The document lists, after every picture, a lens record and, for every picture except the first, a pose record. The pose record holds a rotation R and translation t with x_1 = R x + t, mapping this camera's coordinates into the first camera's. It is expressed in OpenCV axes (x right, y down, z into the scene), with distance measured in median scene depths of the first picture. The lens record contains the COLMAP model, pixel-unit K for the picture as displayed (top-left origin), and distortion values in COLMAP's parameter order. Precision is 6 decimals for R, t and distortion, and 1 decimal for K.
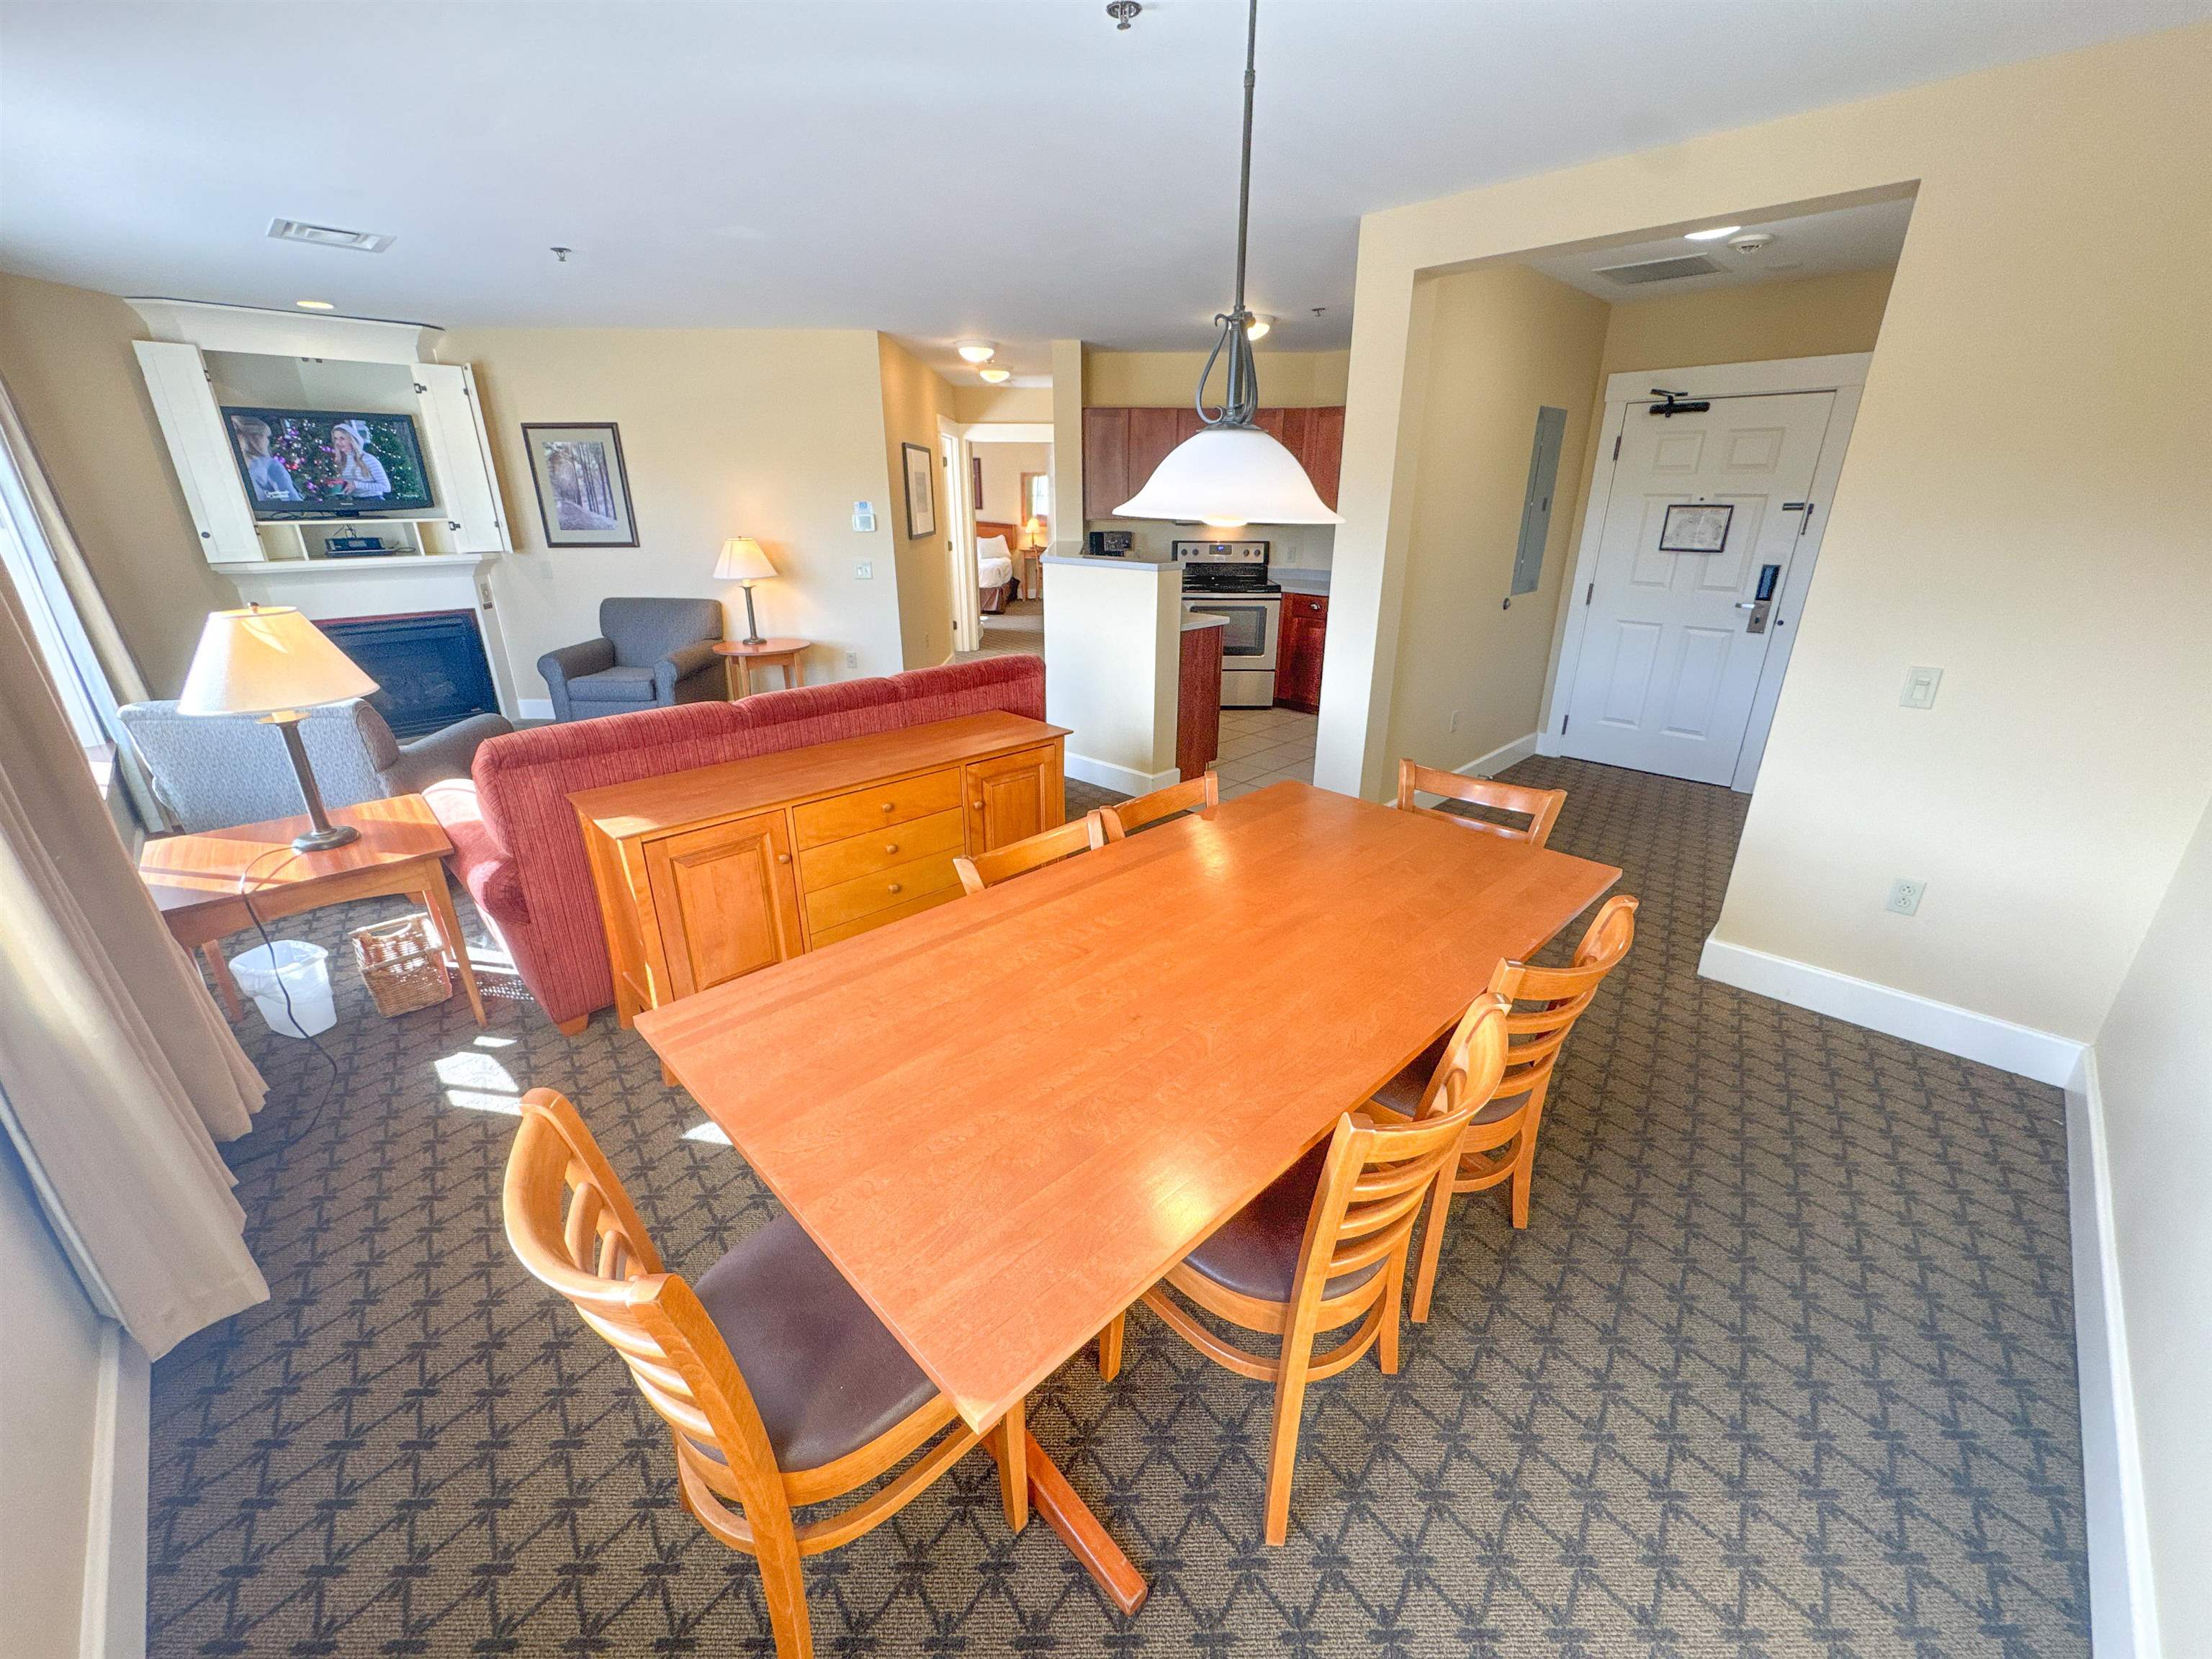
lens RADIAL K [[882.6, 0, 1106.0], [0, 882.6, 829.5], [0, 0, 1]] dist [-0.001973, 0.000227]
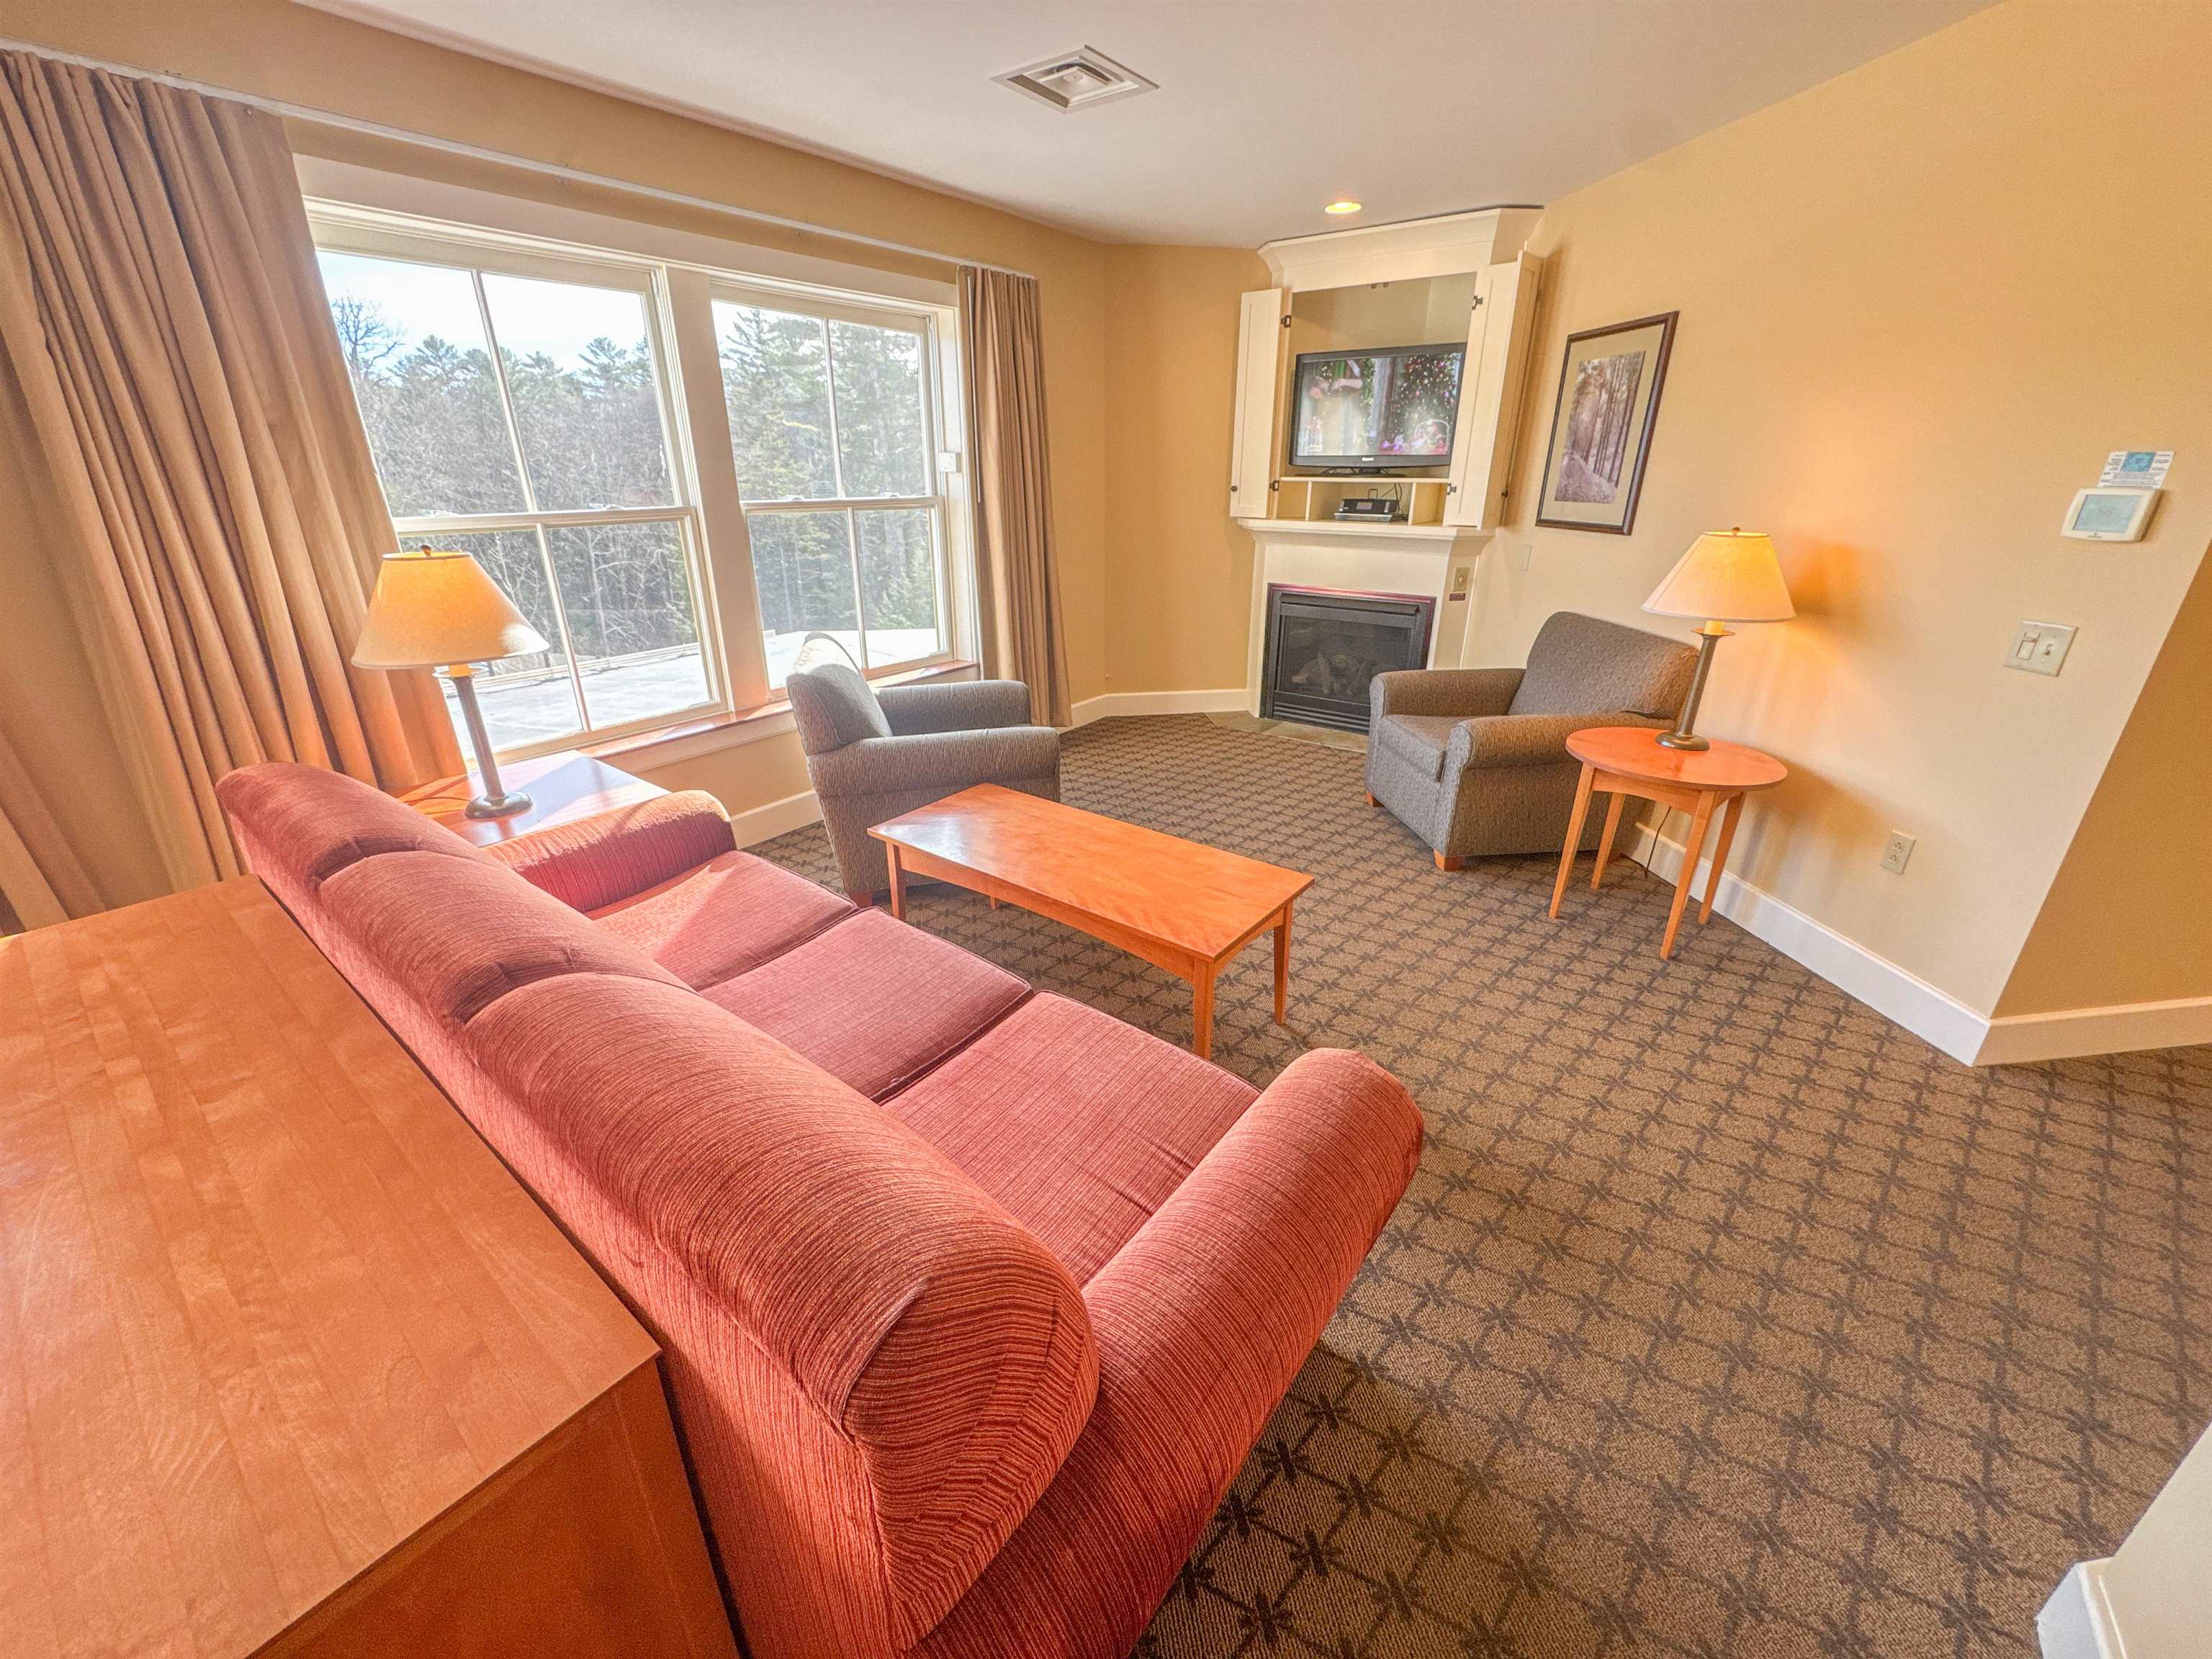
lens RADIAL K [[882.6, 0, 1106.0], [0, 882.6, 829.5], [0, 0, 1]] dist [-0.001973, 0.000227]
pose [[0.132807, 0.379636, -0.915554, 0.029513], [-0.353723, 0.881061, 0.314024, -0.218554], [0.925874, 0.282148, 0.251298, 0.613964]]
